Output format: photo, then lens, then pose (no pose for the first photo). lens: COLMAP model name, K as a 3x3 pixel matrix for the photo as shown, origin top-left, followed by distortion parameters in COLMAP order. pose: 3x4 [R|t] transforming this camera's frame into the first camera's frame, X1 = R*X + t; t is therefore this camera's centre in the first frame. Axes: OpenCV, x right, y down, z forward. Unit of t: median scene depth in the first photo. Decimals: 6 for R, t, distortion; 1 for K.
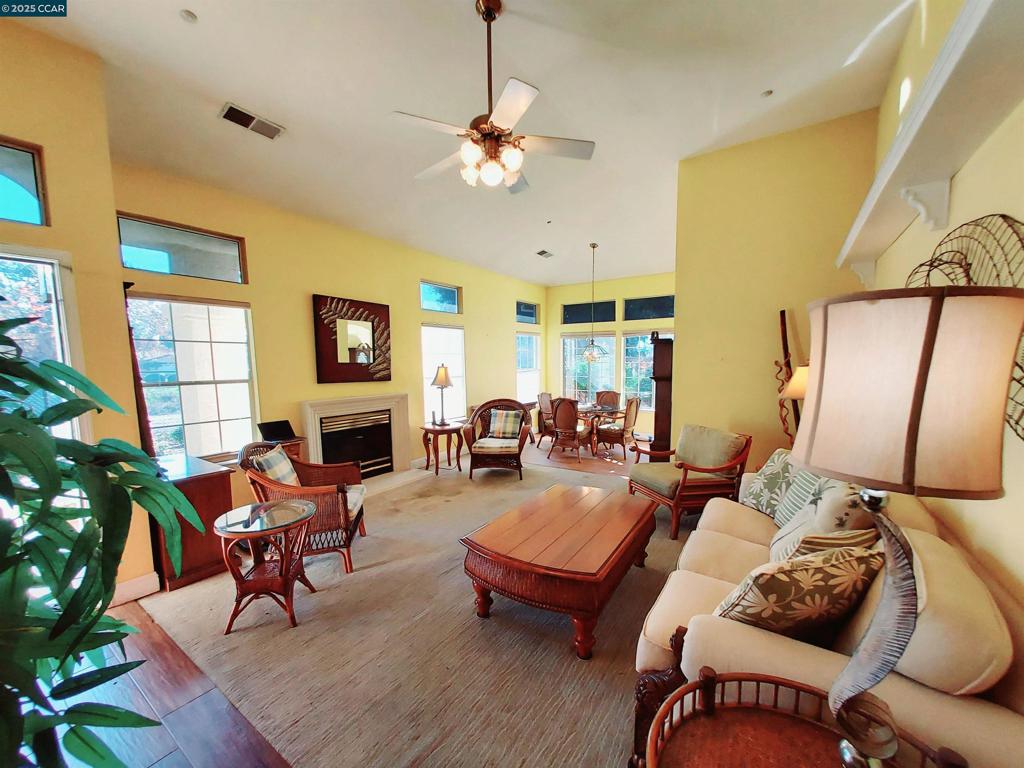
lens RADIAL K [[409.1, 0, 513.6], [0, 409.1, 407.1], [0, 0, 1]] dist [-0.000937, 0.003841]
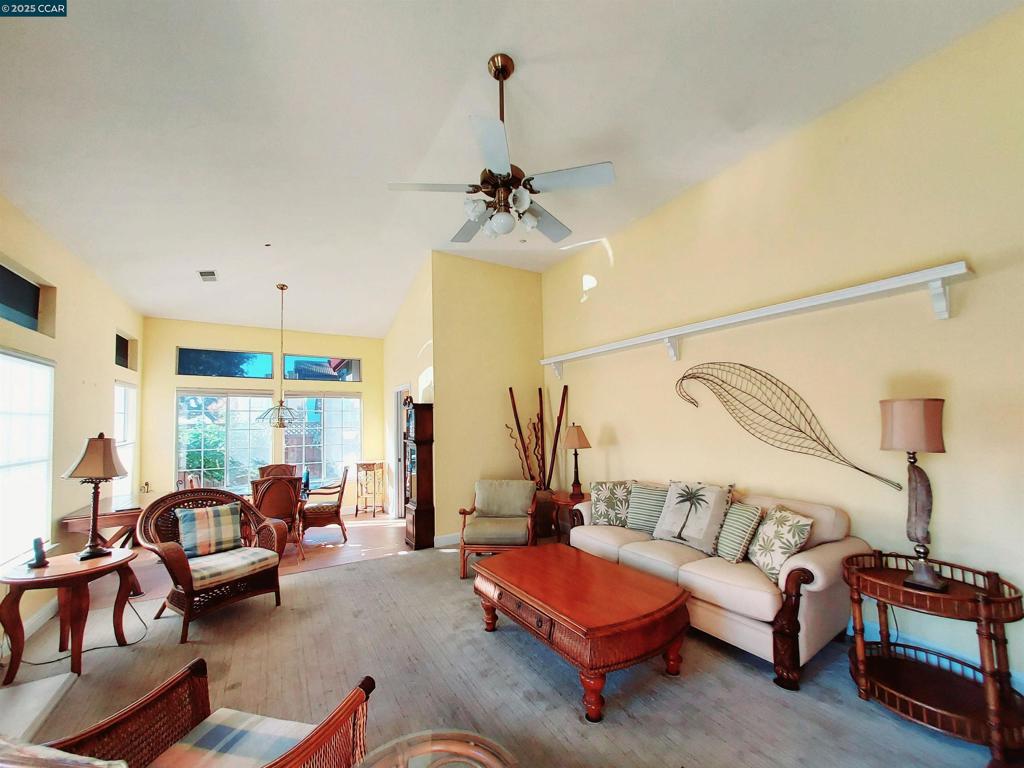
lens RADIAL K [[409.1, 0, 513.6], [0, 409.1, 407.1], [0, 0, 1]] dist [-0.000937, 0.003841]
pose [[0.391135, 0.034256, 0.919696, -0.424255], [0.112938, 0.989968, -0.084905, -0.037547], [-0.913378, 0.137078, 0.383342, 0.329409]]
